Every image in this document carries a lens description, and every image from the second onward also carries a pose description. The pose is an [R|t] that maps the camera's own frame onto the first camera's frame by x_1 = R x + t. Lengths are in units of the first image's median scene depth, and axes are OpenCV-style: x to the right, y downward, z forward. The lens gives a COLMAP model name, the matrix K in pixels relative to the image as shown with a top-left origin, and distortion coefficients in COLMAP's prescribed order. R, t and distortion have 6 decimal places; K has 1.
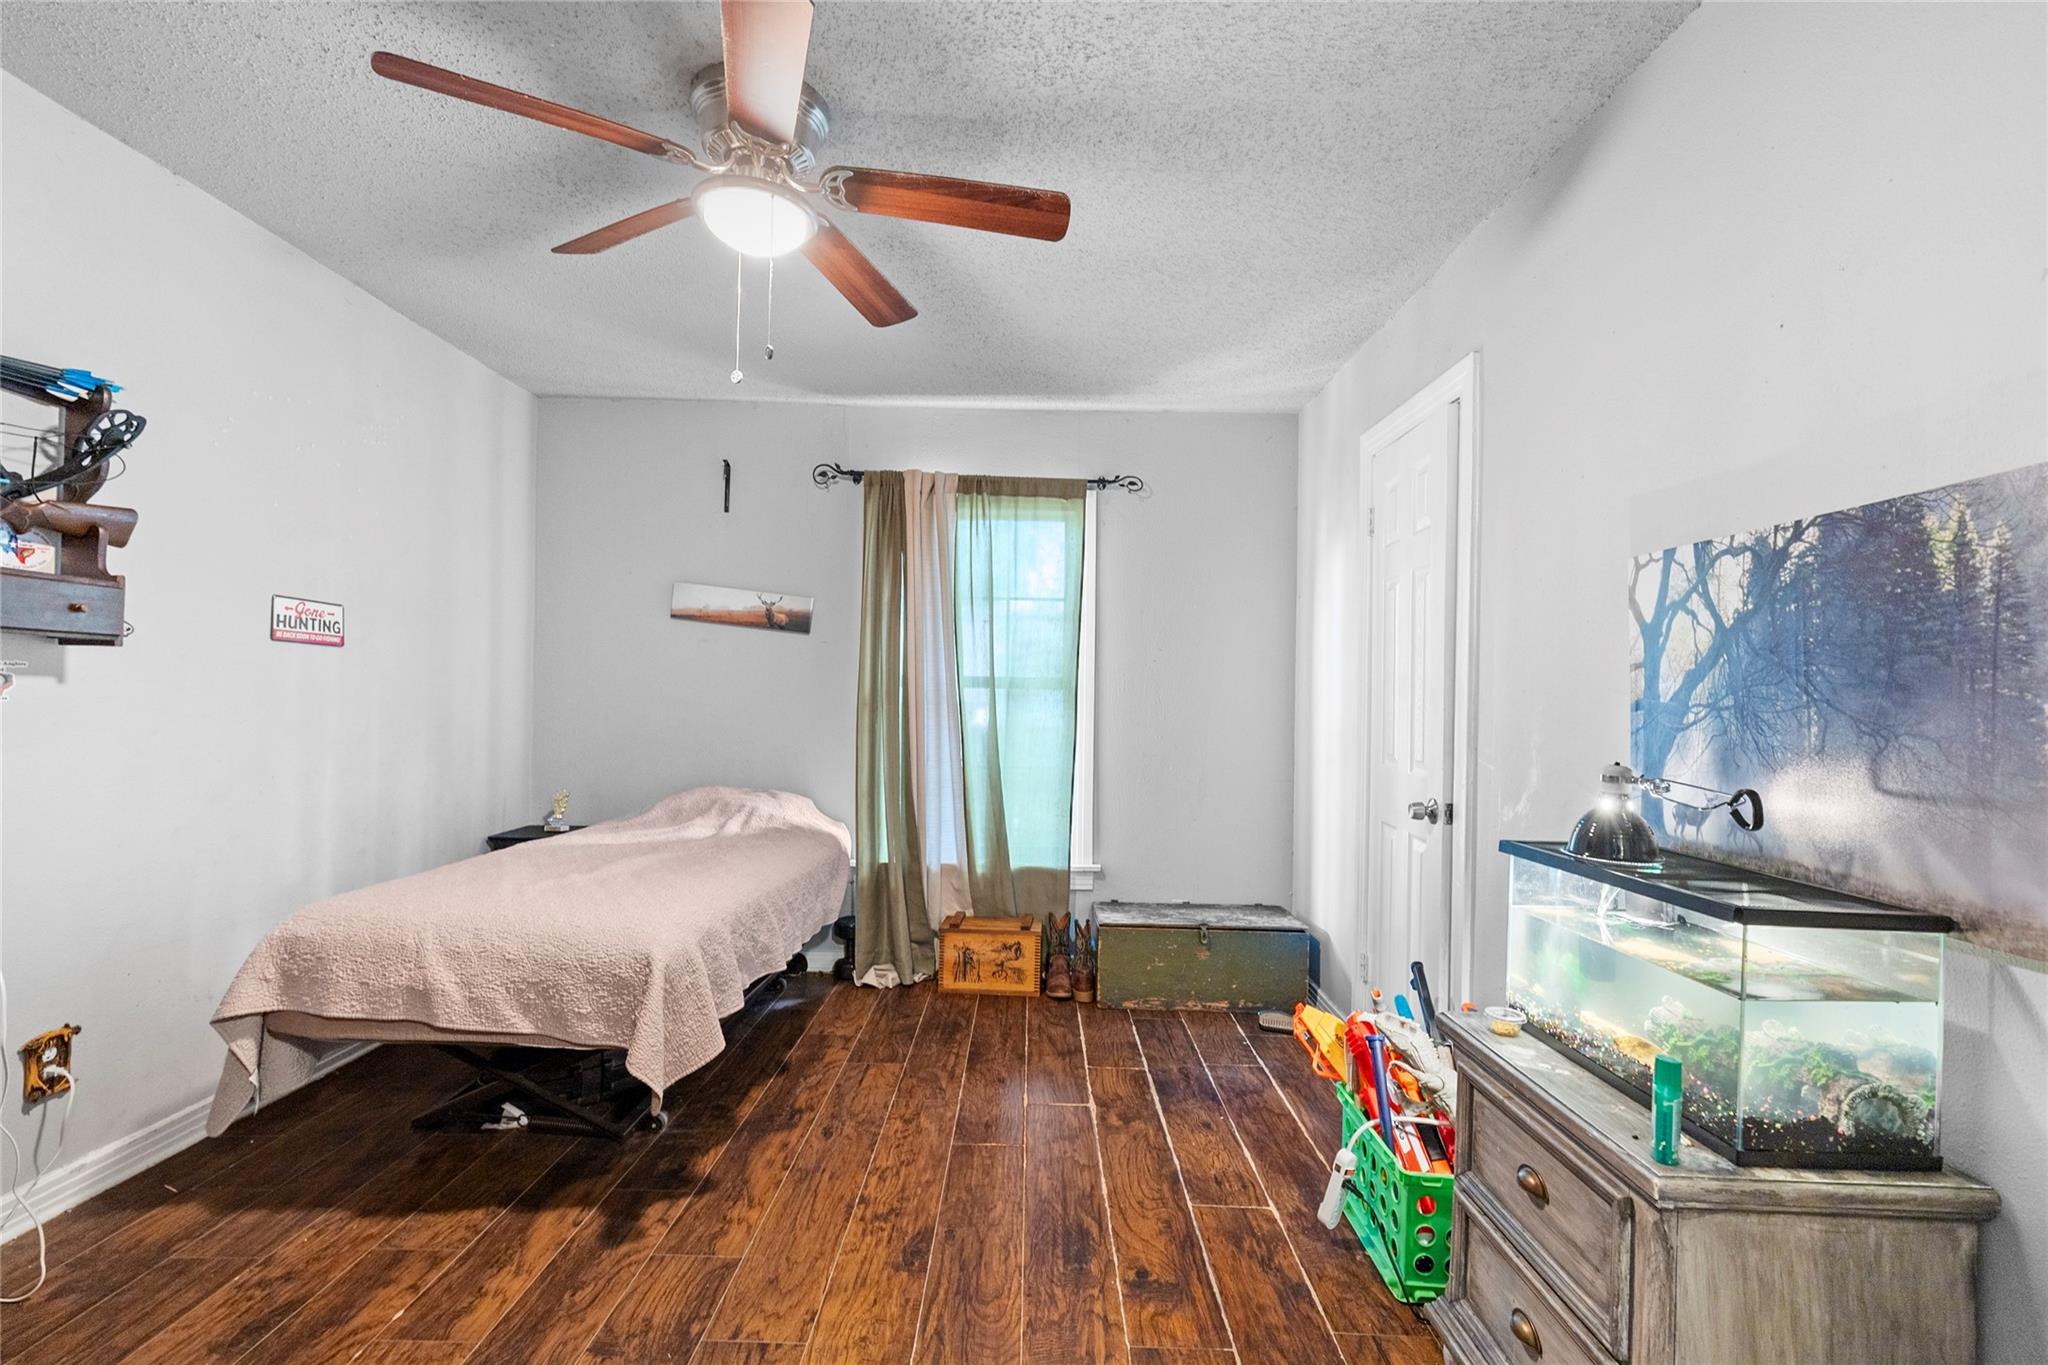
lens RADIAL K [[919.1, 0, 1028.3], [0, 919.1, 678.8], [0, 0, 1]] dist [0.002816, -0.000175]
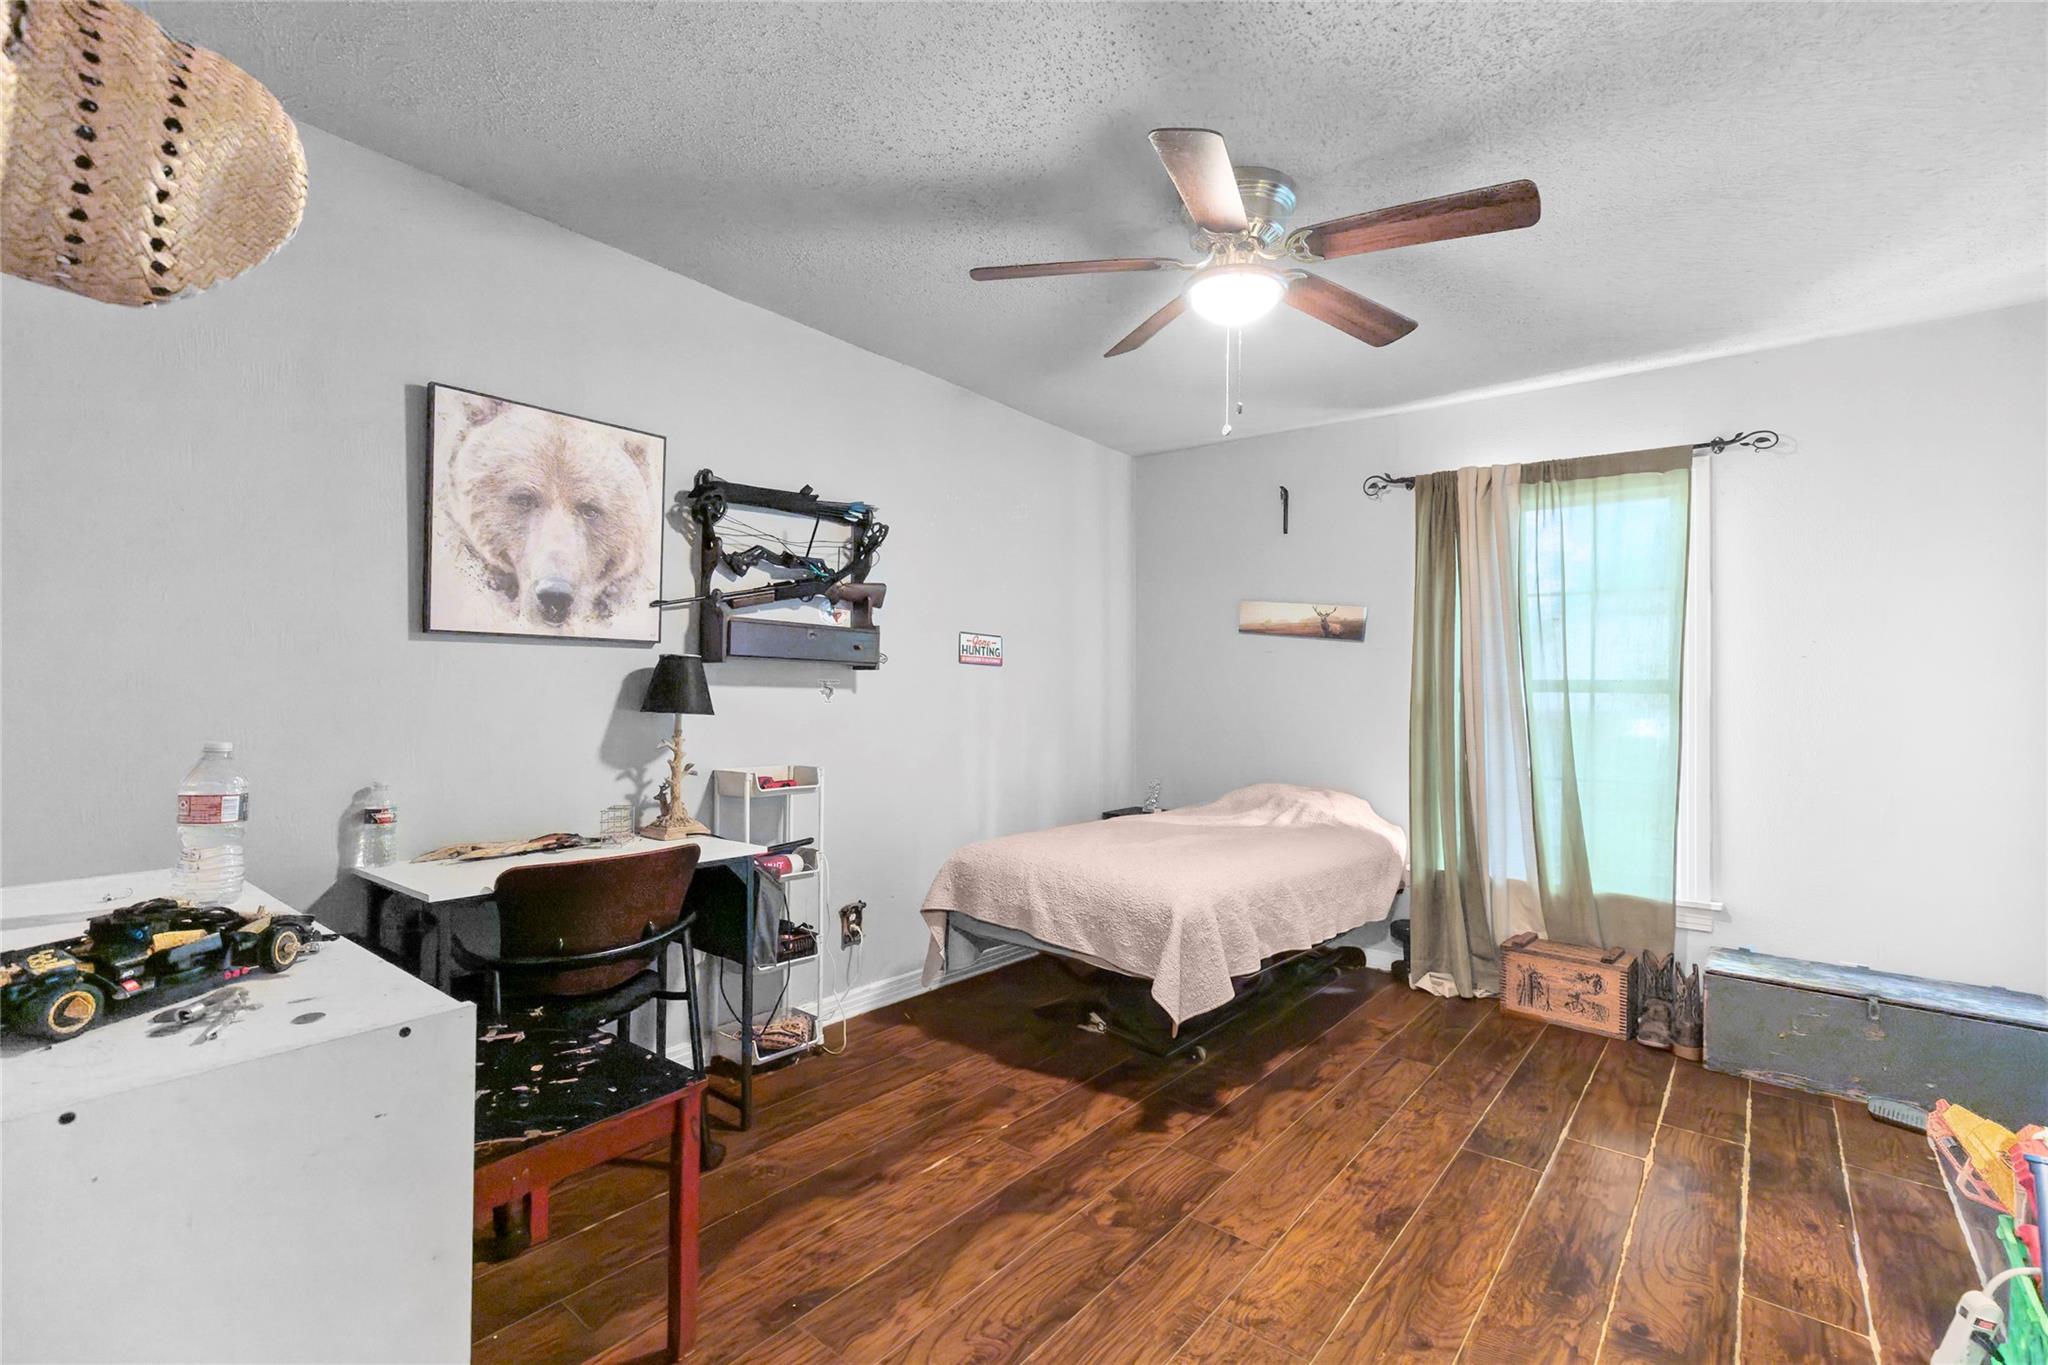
lens RADIAL K [[916.3, 0, 1026.5], [0, 916.3, 689.4], [0, 0, 1]] dist [0.000898, -0.000434]
pose [[0.778694, -0.010583, -0.627315, 0.187820], [0.011950, 0.999927, -0.002035, 0.004638], [0.627291, -0.005912, 0.778763, -0.071787]]
